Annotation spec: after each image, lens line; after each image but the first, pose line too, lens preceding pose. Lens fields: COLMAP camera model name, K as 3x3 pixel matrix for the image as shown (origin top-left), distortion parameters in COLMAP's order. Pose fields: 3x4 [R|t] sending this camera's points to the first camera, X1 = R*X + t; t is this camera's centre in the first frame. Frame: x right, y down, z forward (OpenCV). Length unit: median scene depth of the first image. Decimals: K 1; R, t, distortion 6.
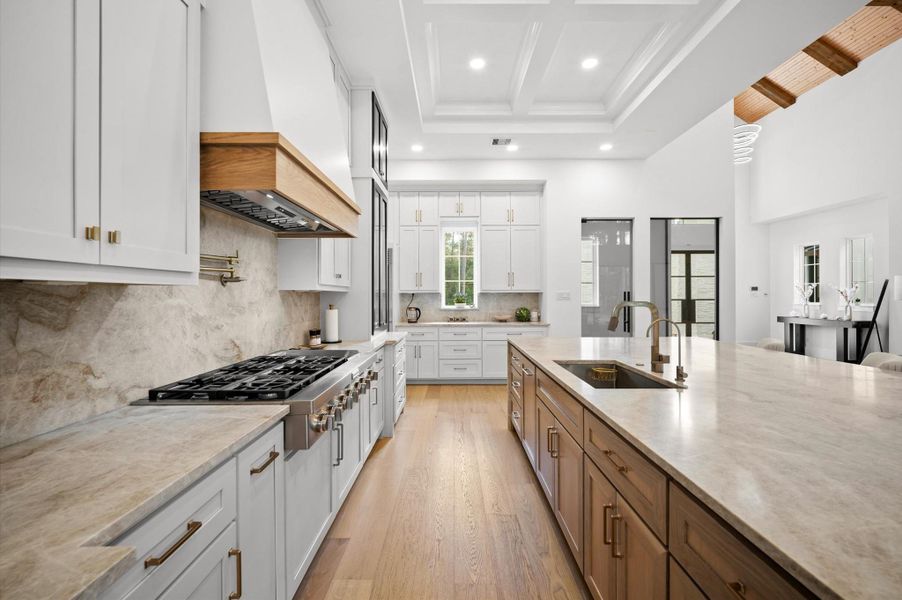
lens RADIAL K [[368.5, 0, 454.2], [0, 368.5, 296.5], [0, 0, 1]] dist [-0.001022, -0.000785]
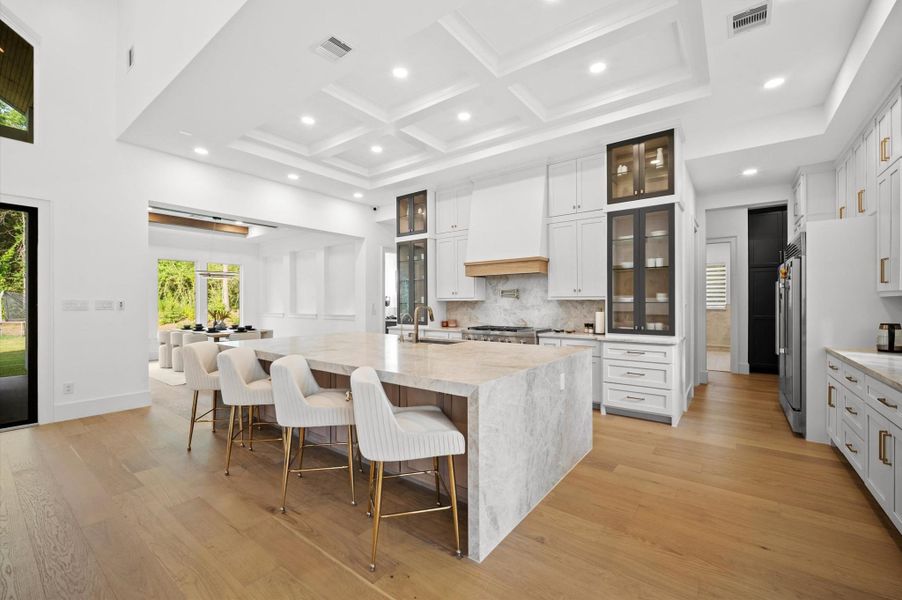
lens RADIAL K [[368.5, 0, 459.1], [0, 368.5, 302.0], [0, 0, 1]] dist [-0.001022, -0.000785]
pose [[-0.593934, 0.000199, -0.804514, 0.834460], [-0.000503, 1.000000, 0.000618, -0.003930], [0.804513, 0.000772, -0.593934, 0.992478]]
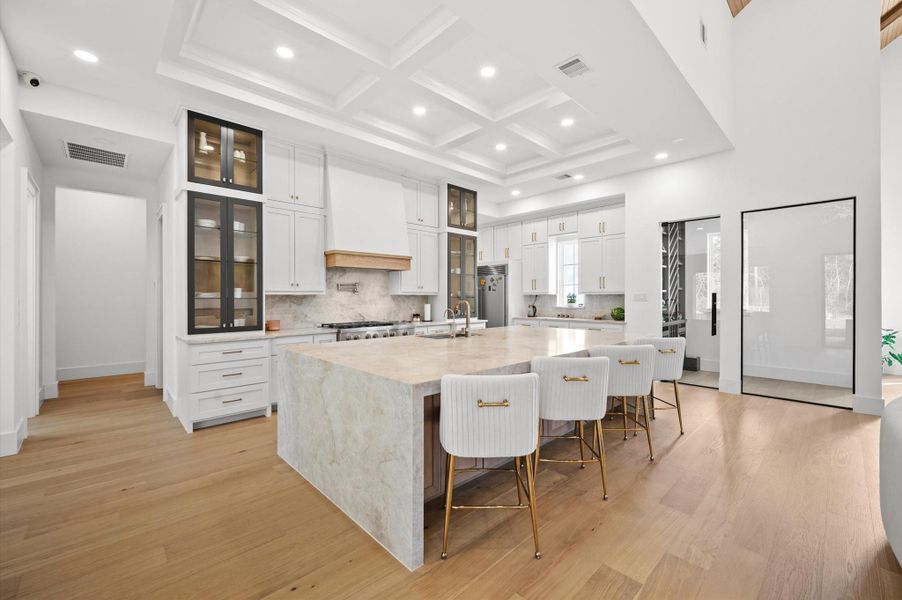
lens RADIAL K [[368.5, 0, 450.0], [0, 368.5, 296.3], [0, 0, 1]] dist [-0.001022, -0.000785]
pose [[0.686421, 0.002409, -0.727201, 0.802583], [-0.001561, 0.999997, 0.001840, -0.006620], [0.727203, -0.000128, 0.686423, -0.166924]]
